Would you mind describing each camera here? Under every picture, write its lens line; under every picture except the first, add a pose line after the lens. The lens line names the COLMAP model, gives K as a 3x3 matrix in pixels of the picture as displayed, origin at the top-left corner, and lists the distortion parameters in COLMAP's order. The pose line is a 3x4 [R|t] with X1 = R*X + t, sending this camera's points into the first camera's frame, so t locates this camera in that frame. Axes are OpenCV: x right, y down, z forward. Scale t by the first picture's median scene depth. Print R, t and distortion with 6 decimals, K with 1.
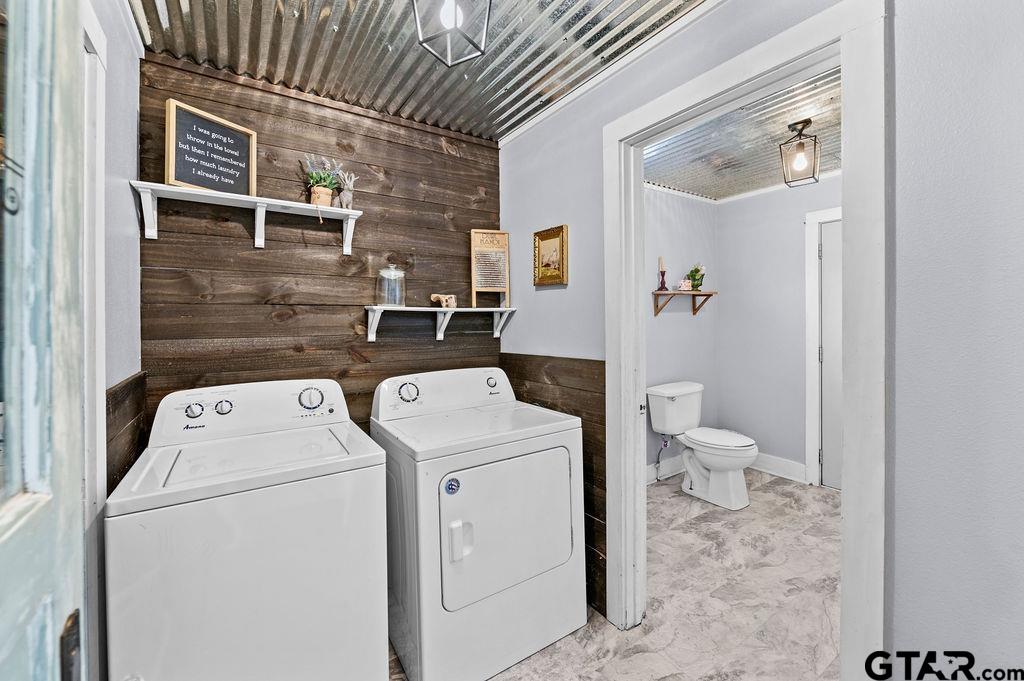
lens RADIAL K [[420.6, 0, 516.6], [0, 420.6, 323.1], [0, 0, 1]] dist [-0.008203, -0.001147]
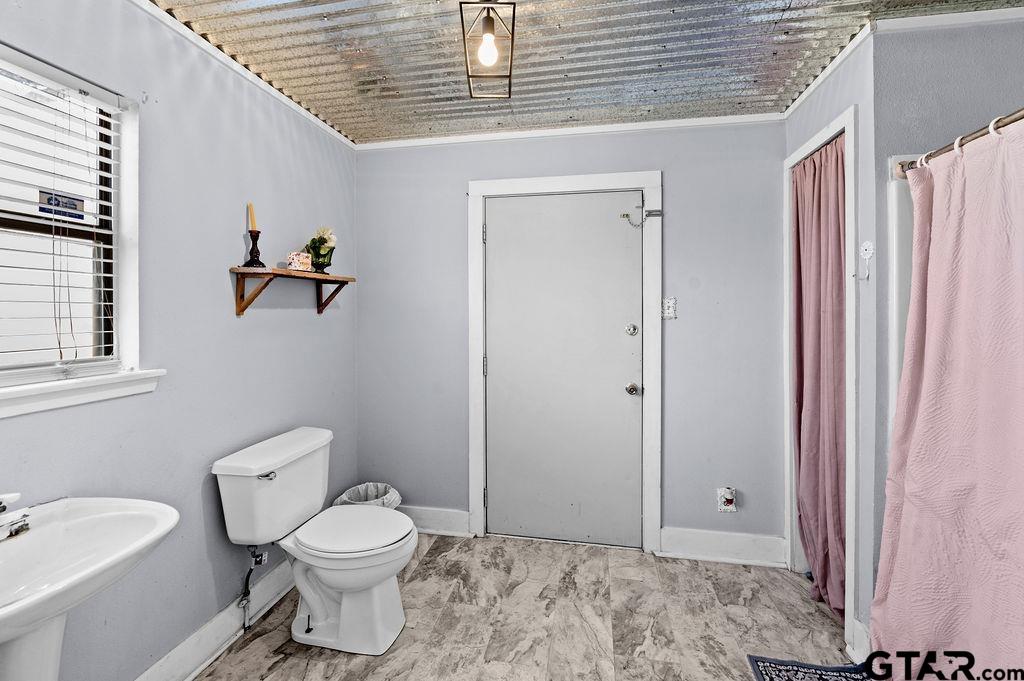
lens RADIAL K [[420.6, 0, 519.1], [0, 420.6, 321.8], [0, 0, 1]] dist [-0.008203, -0.001147]
pose [[0.698100, -0.003606, 0.715991, 0.207180], [0.001305, 0.999992, 0.003764, -0.010267], [-0.715999, -0.001694, 0.698099, 0.399998]]
